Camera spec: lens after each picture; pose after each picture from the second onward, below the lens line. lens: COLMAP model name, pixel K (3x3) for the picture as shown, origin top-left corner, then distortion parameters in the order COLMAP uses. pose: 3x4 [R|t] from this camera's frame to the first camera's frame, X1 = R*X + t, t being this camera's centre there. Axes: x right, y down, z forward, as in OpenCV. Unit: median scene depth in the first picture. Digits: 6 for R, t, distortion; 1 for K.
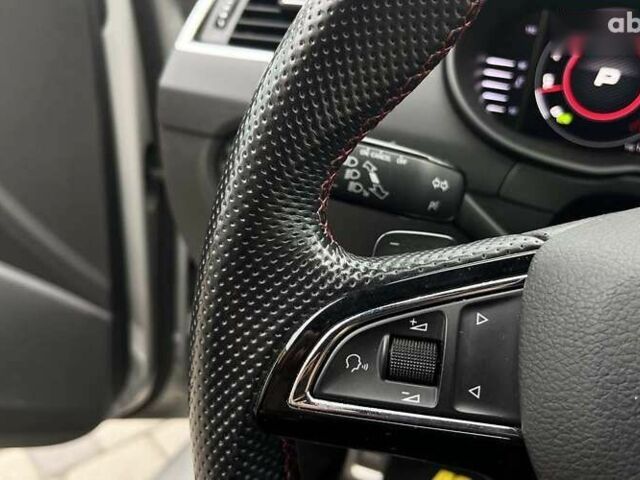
lens RADIAL K [[620.7, 0, 320.0], [0, 620.7, 240.0], [0, 0, 1]] dist [-0.001100, 0.002276]
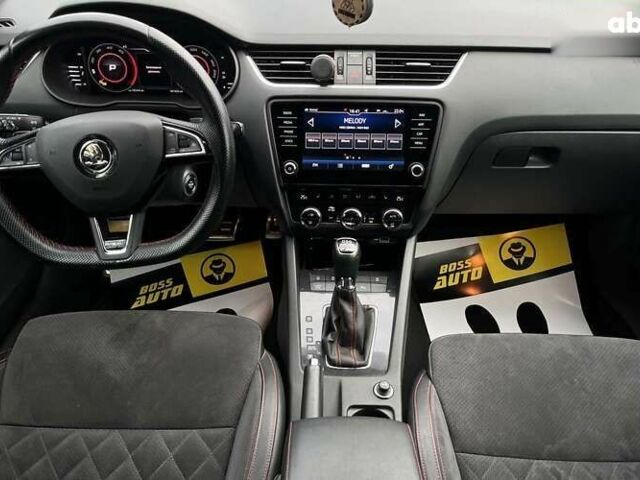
lens RADIAL K [[587.5, 0, 333.0], [0, 587.5, 239.3], [0, 0, 1]] dist [0.010381, -0.000681]
pose [[0.917634, -0.263557, 0.297464, 0.467186], [0.220549, 0.960354, 0.170524, 0.305312], [-0.330613, -0.090873, 0.939381, -2.316977]]
